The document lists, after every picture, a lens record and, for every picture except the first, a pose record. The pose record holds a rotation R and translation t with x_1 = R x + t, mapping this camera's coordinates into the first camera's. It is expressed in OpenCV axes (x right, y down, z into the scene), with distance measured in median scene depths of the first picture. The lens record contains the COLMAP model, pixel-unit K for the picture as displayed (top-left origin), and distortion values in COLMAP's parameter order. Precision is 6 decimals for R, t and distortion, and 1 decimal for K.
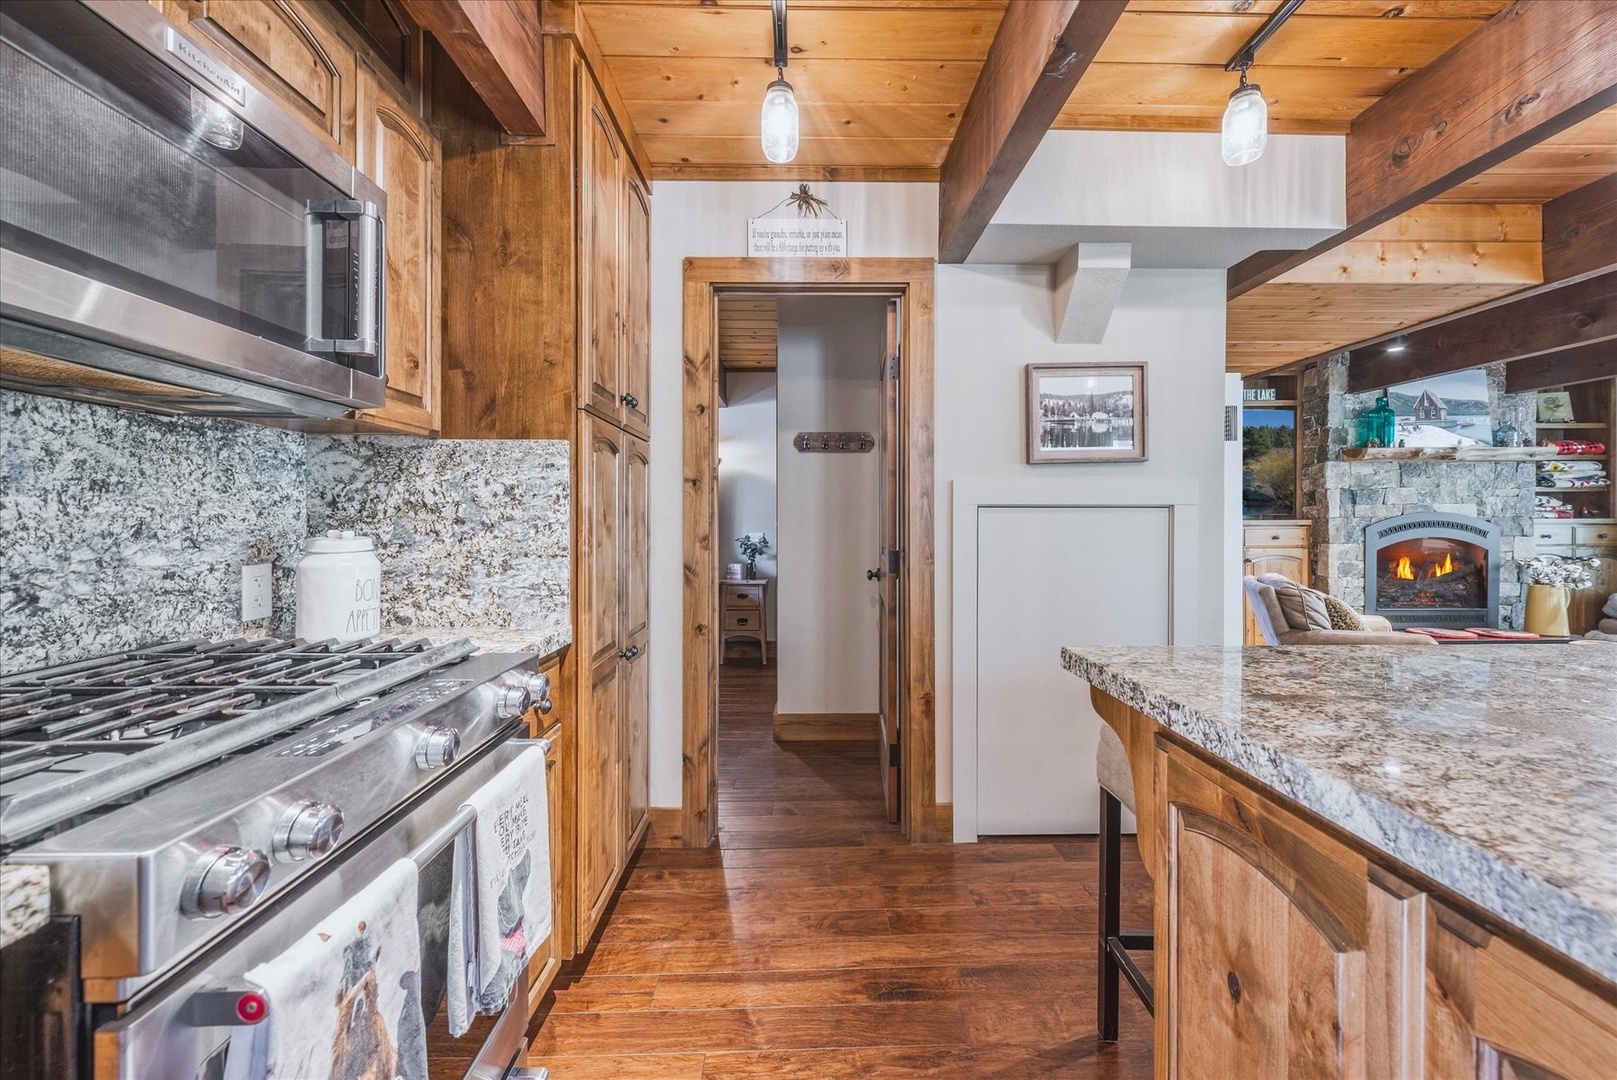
lens RADIAL K [[644.8, 0, 809.9], [0, 644.8, 523.8], [0, 0, 1]] dist [0.007523, -0.002198]
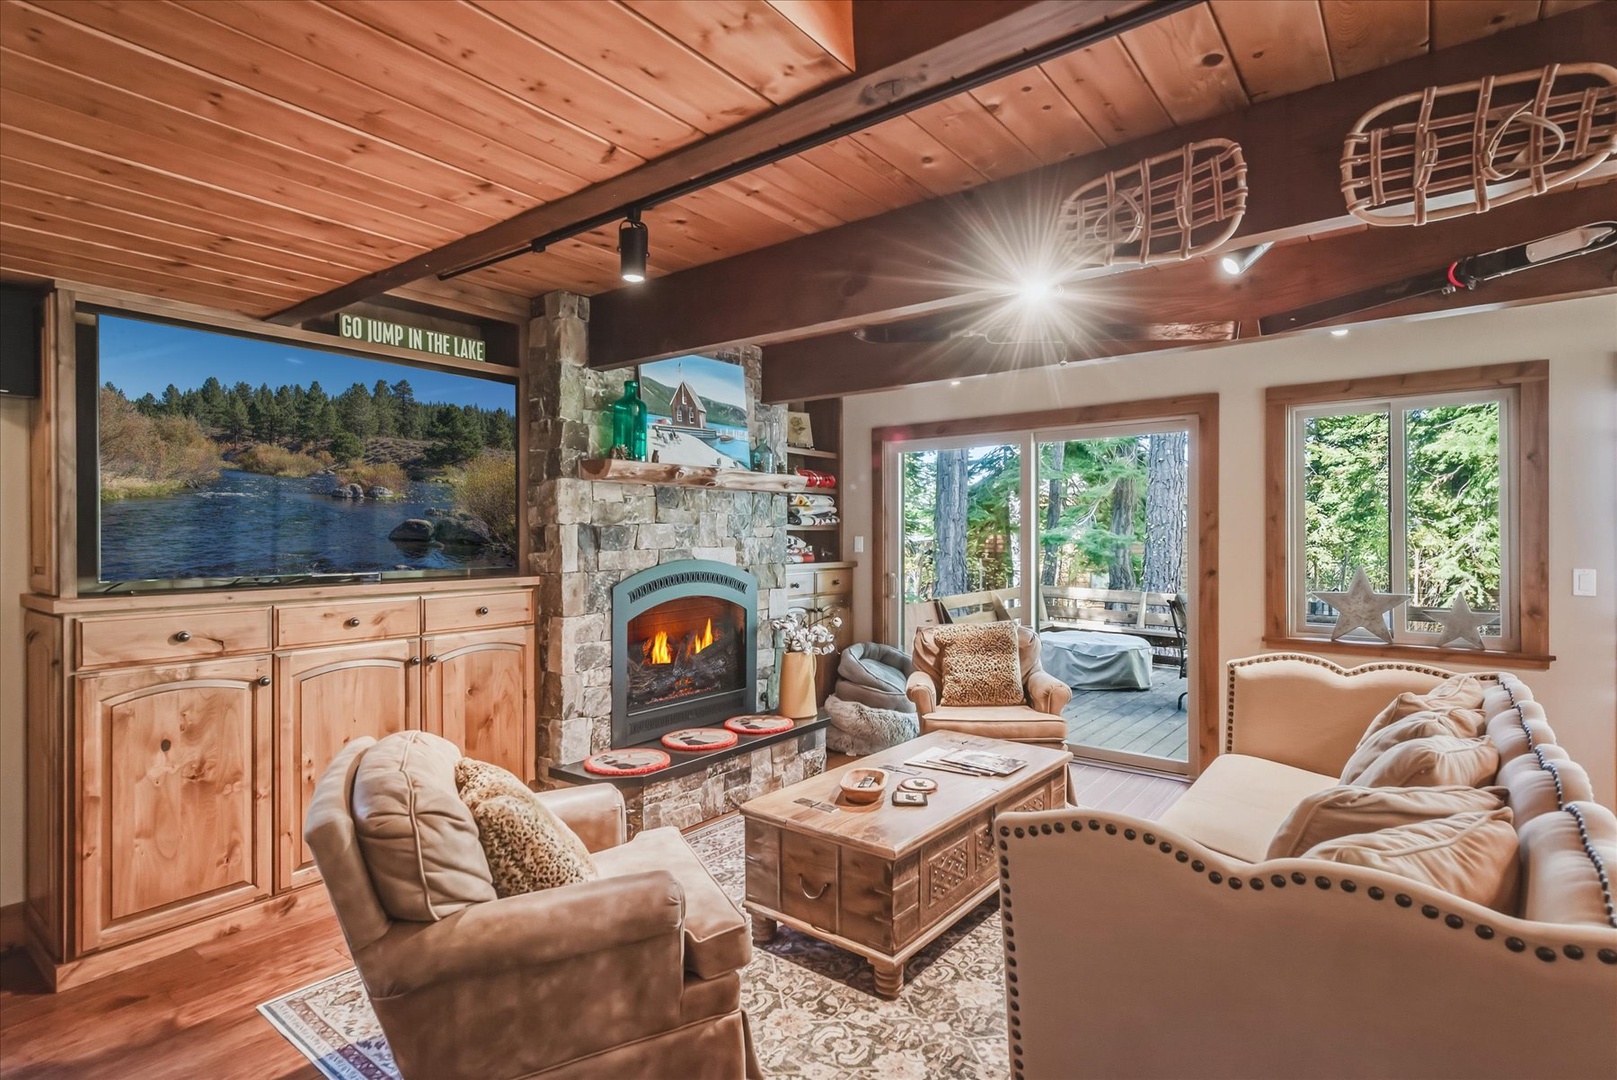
lens RADIAL K [[788.6, 0, 802.1], [0, 788.6, 536.2], [0, 0, 1]] dist [0.003683, -0.002359]
pose [[0.629510, 0.001503, 0.776991, 0.391532], [0.004364, 0.999976, -0.005470, -0.039337], [-0.776980, 0.006834, 0.629488, 0.389051]]
